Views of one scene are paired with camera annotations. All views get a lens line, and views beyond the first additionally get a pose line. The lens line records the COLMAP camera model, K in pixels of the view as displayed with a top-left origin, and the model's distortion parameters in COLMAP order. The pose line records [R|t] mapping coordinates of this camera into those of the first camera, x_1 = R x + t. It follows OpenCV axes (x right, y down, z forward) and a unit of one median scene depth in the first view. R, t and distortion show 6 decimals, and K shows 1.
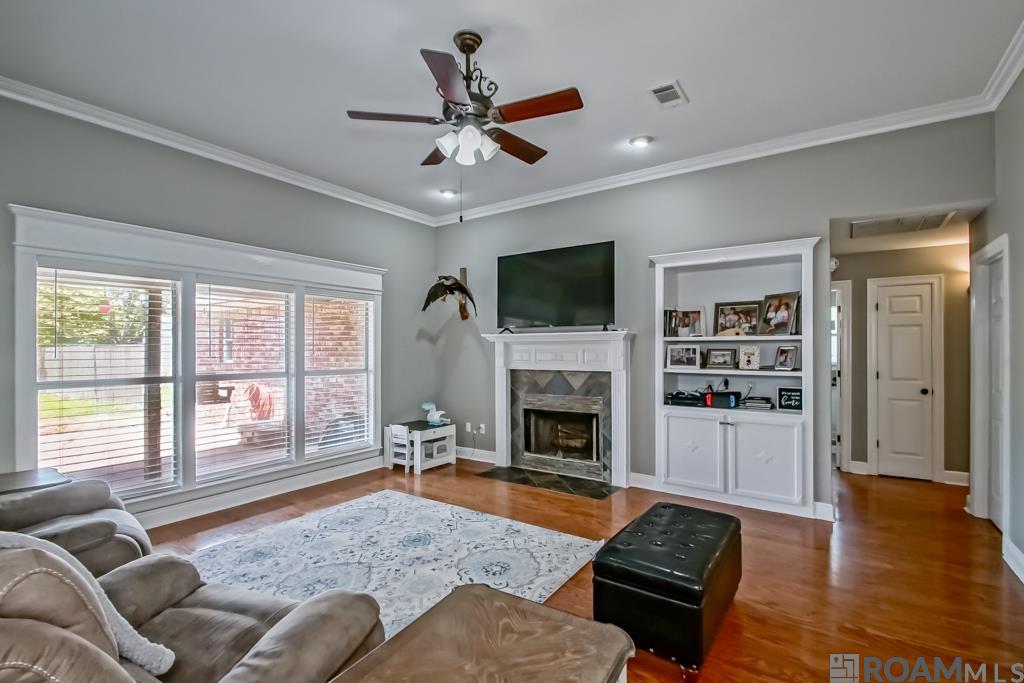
lens RADIAL K [[463.5, 0, 490.1], [0, 463.5, 347.8], [0, 0, 1]] dist [-0.003625, -0.000338]
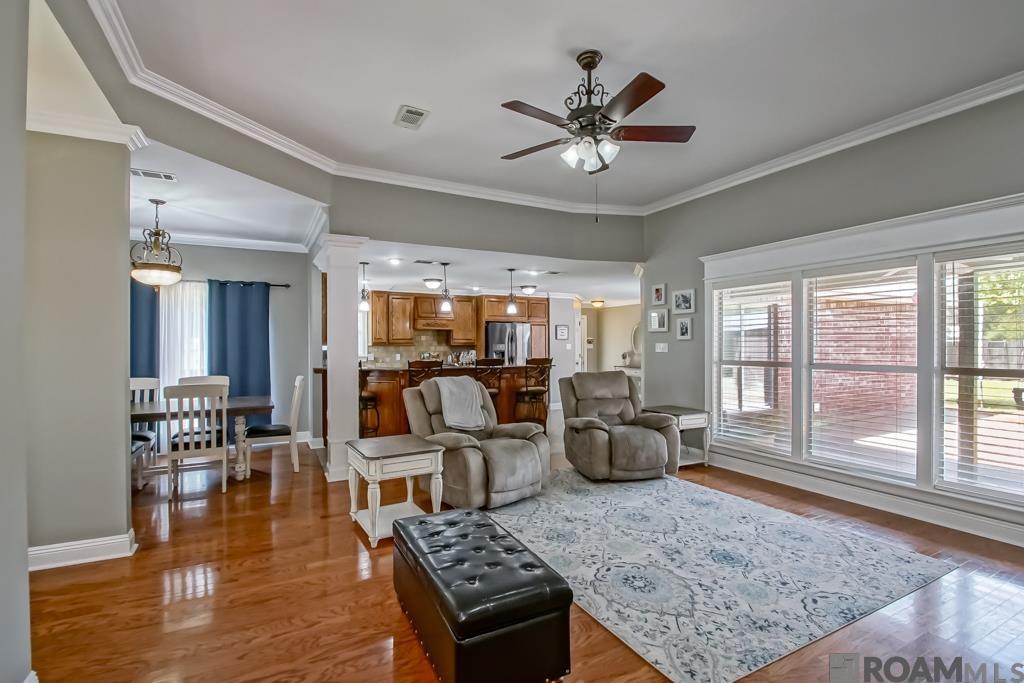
lens RADIAL K [[463.5, 0, 504.5], [0, 463.5, 344.2], [0, 0, 1]] dist [-0.003625, -0.000338]
pose [[-0.442992, 0.009421, -0.896476, 0.814378], [0.011414, 0.999923, 0.004868, 0.003106], [0.896453, -0.008076, -0.443065, 1.019760]]
